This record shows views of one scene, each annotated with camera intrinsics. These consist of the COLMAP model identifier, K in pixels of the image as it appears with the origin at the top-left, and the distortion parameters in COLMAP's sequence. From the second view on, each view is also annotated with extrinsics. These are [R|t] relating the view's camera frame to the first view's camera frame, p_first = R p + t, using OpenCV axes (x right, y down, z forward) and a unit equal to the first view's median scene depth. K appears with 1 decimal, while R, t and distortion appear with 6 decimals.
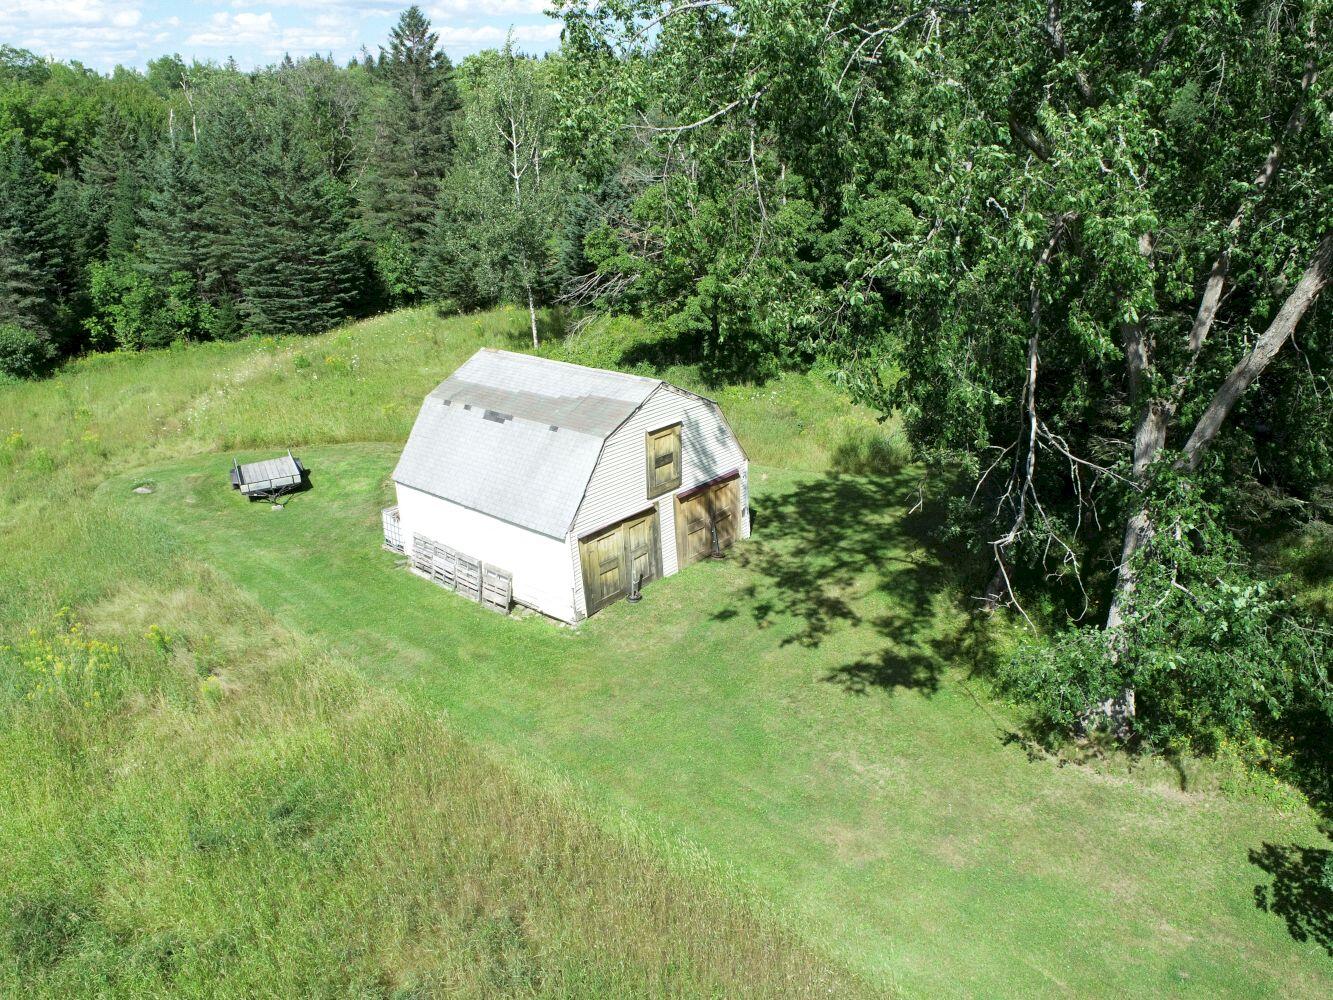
lens RADIAL K [[1010.9, 0, 664.4], [0, 1010.9, 495.9], [0, 0, 1]] dist [-0.012713, 0.006193]
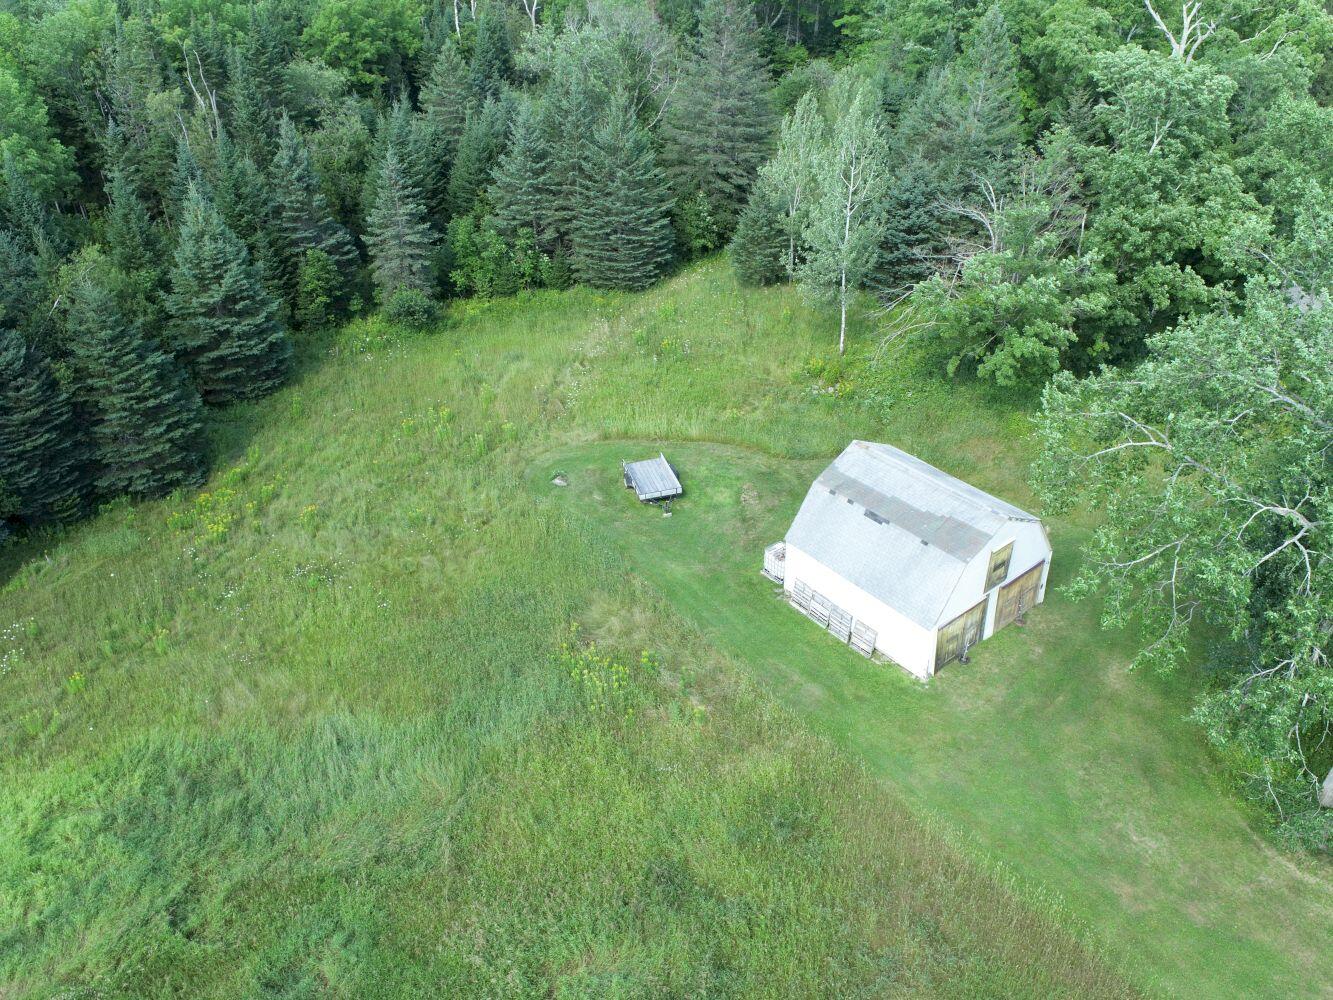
lens RADIAL K [[1010.9, 0, 664.1], [0, 1010.9, 505.9], [0, 0, 1]] dist [-0.012713, 0.006193]
pose [[0.984267, 0.105154, -0.141987, -0.254694], [-0.073131, 0.974006, 0.214391, -0.365499], [0.160840, -0.200635, 0.966373, -0.368949]]
